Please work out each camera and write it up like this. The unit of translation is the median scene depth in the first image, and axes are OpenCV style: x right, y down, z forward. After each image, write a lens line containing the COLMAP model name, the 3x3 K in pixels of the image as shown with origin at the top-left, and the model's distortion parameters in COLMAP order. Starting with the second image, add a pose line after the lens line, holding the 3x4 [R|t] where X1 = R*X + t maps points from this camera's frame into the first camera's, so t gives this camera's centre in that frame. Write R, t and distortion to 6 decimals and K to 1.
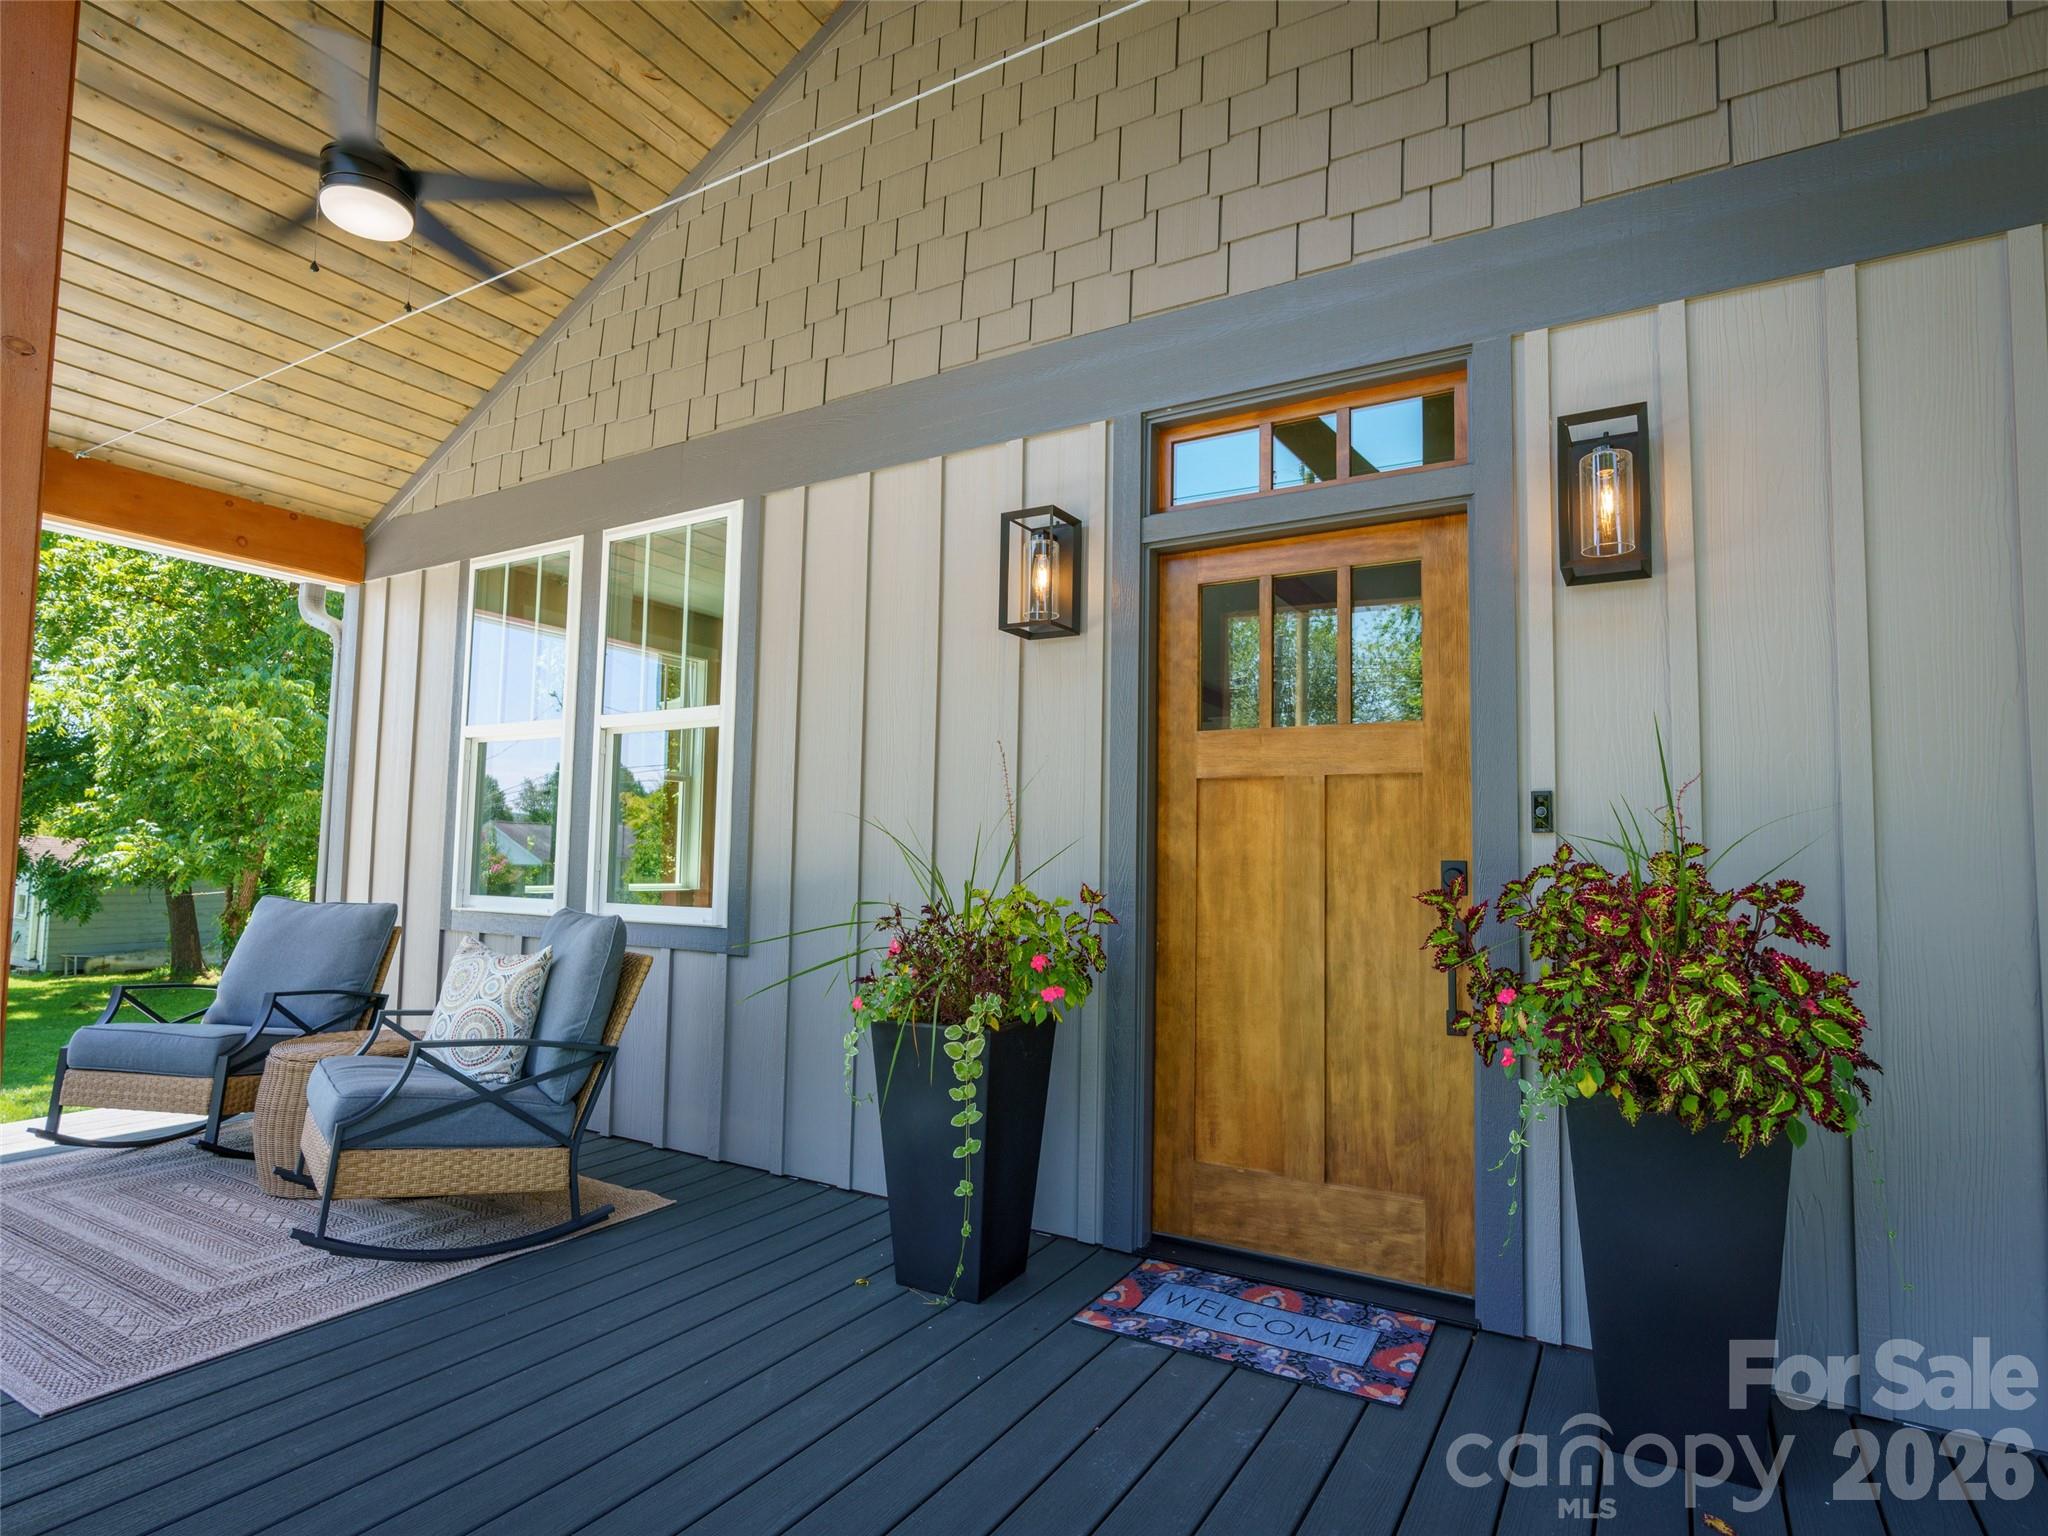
lens RADIAL K [[1062.4, 0, 1023.2], [0, 1062.4, 781.4], [0, 0, 1]] dist [-0.007384, 0.002197]
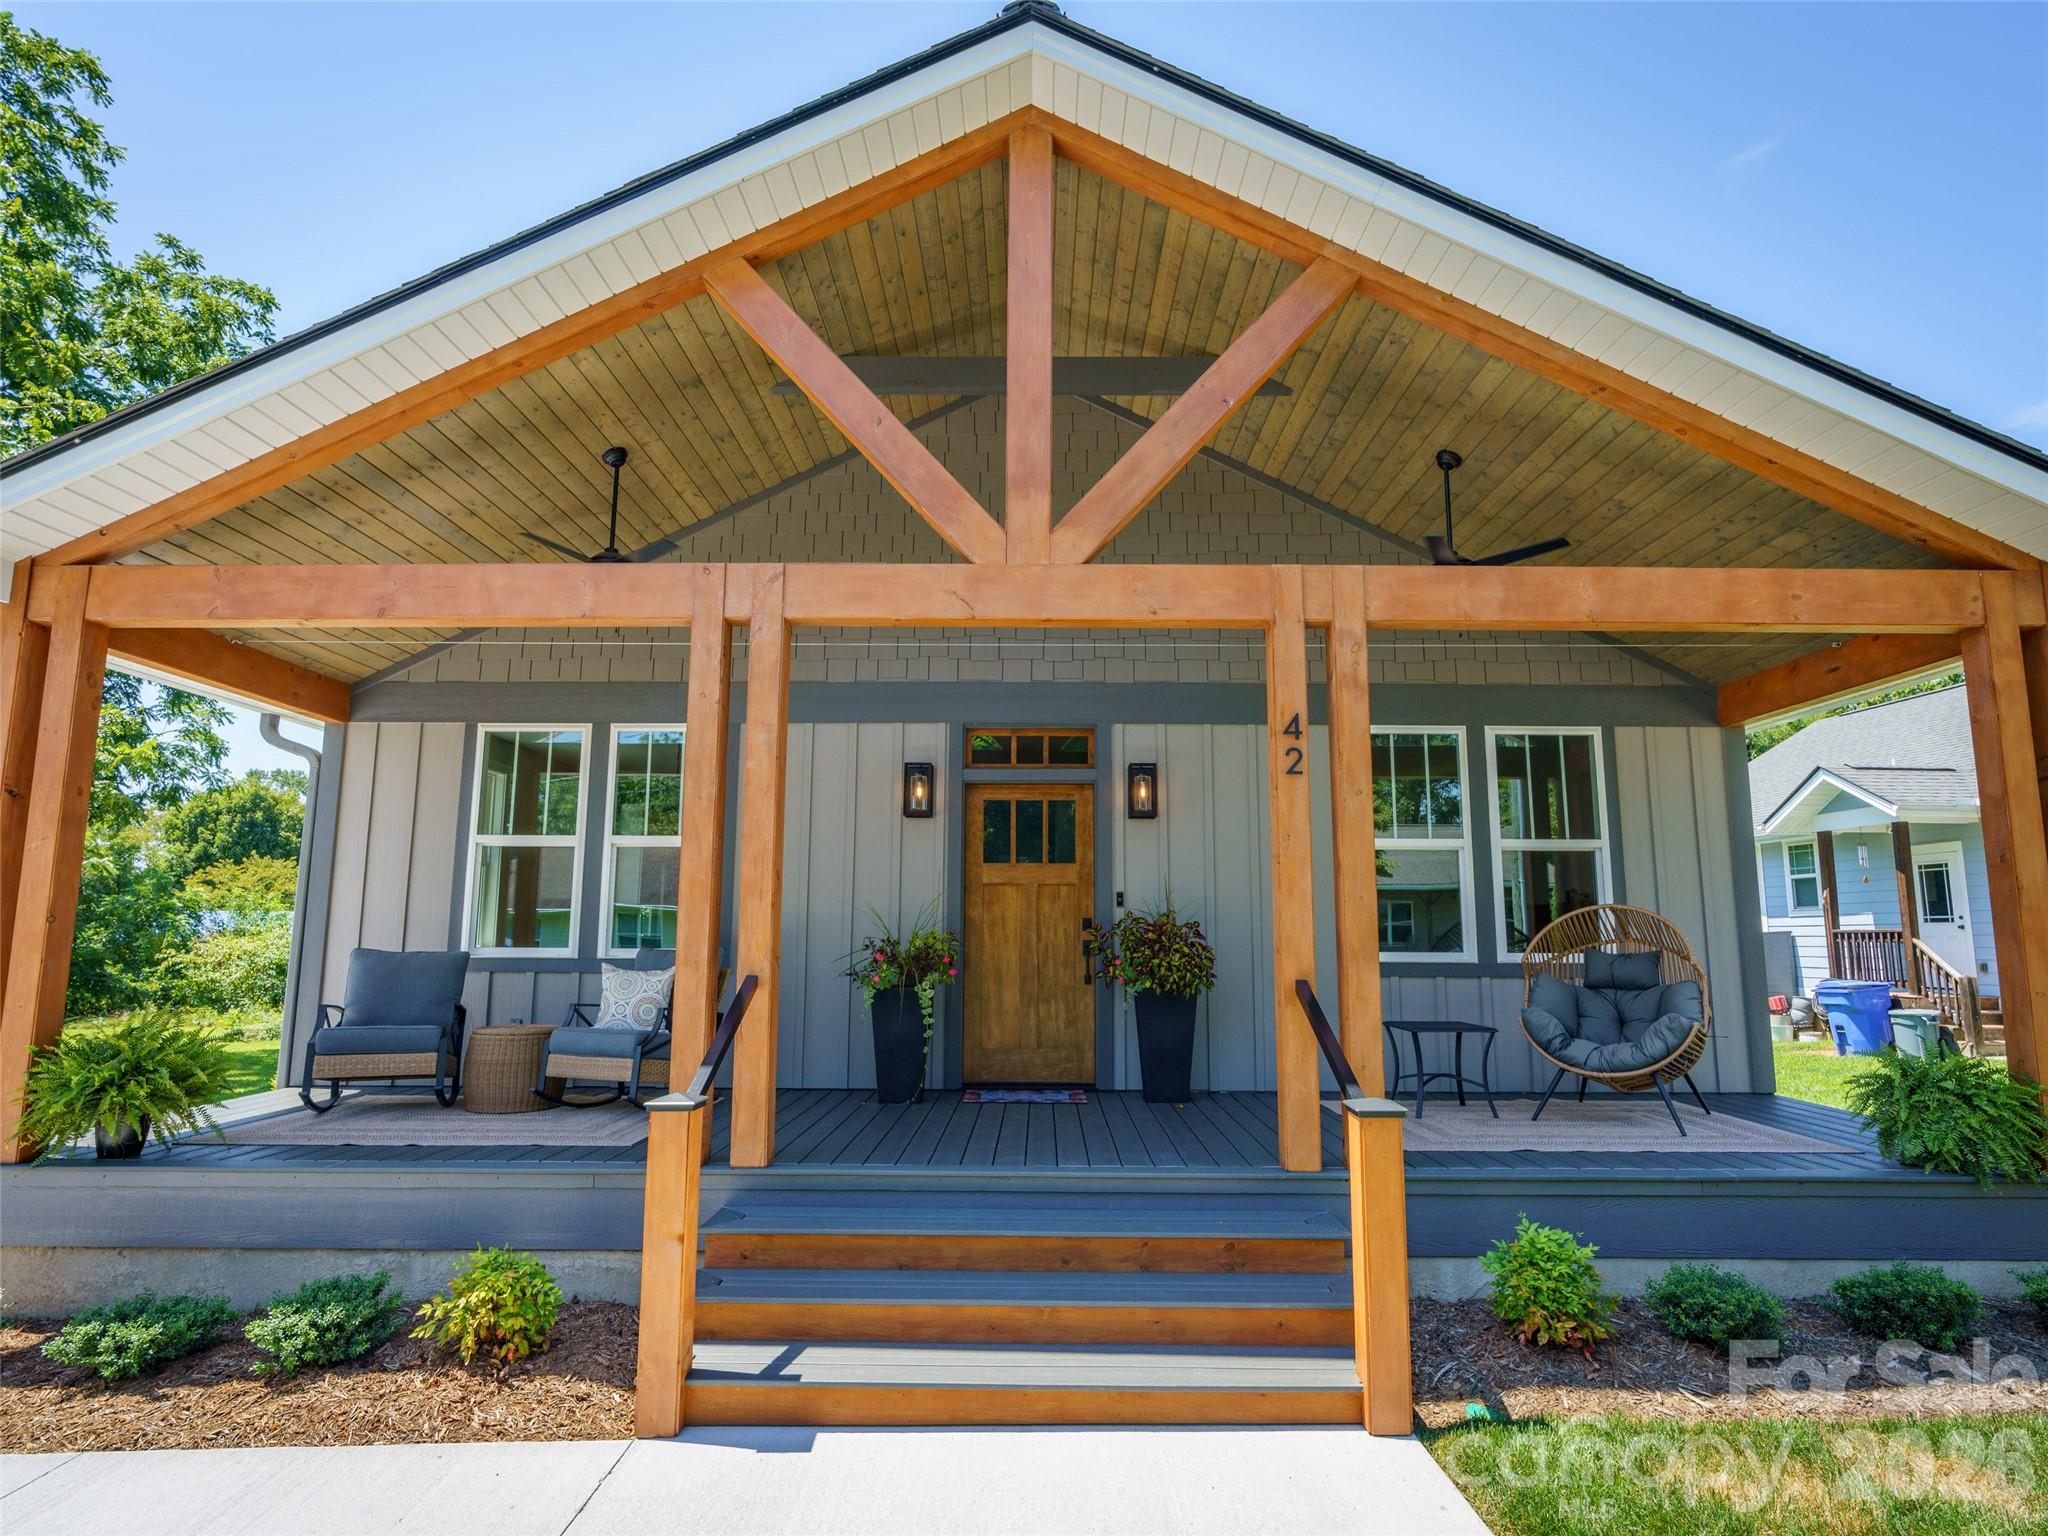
lens RADIAL K [[1062.4, 0, 1023.2], [0, 1062.4, 781.4], [0, 0, 1]] dist [-0.007384, 0.002197]
pose [[0.864294, 0.058397, 0.499586, -0.985160], [-0.024394, 0.996935, -0.074331, -0.057902], [-0.502395, 0.052057, 0.863070, -1.118398]]
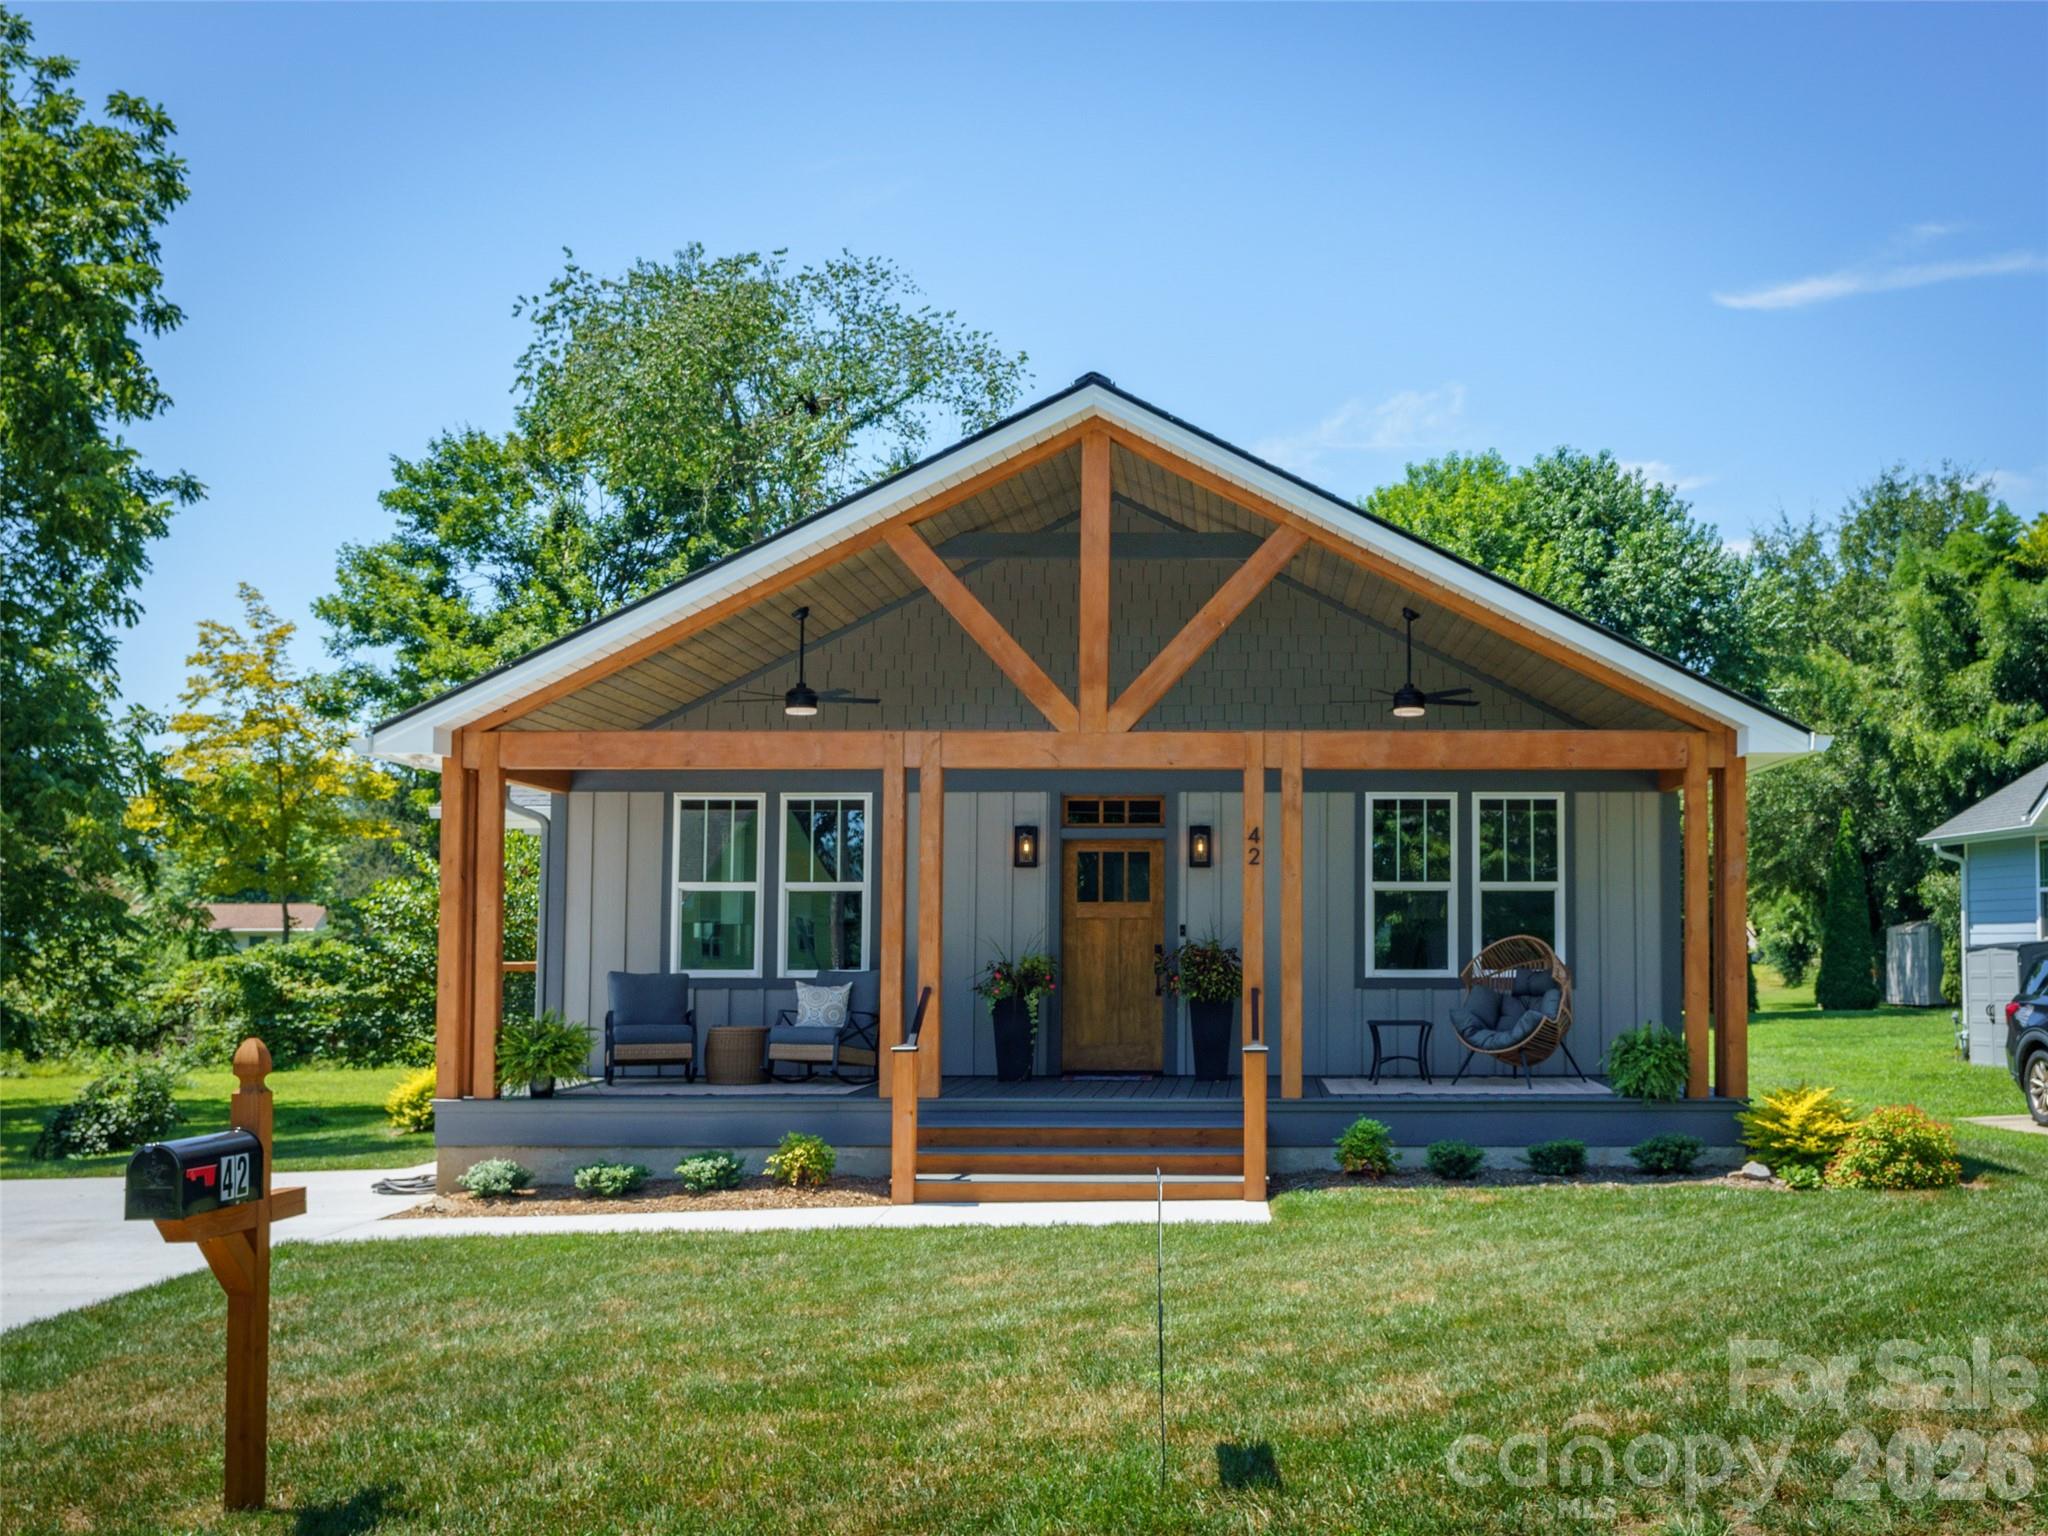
lens RADIAL K [[1863.2, 0, 1238.0], [0, 1863.2, 771.2], [0, 0, 1]] dist [-0.010723, -0.002062]
pose [[0.856610, 0.027809, 0.515214, -2.259319], [-0.020651, 0.999594, -0.019619, -0.337444], [-0.515551, 0.006166, 0.856837, -3.891986]]
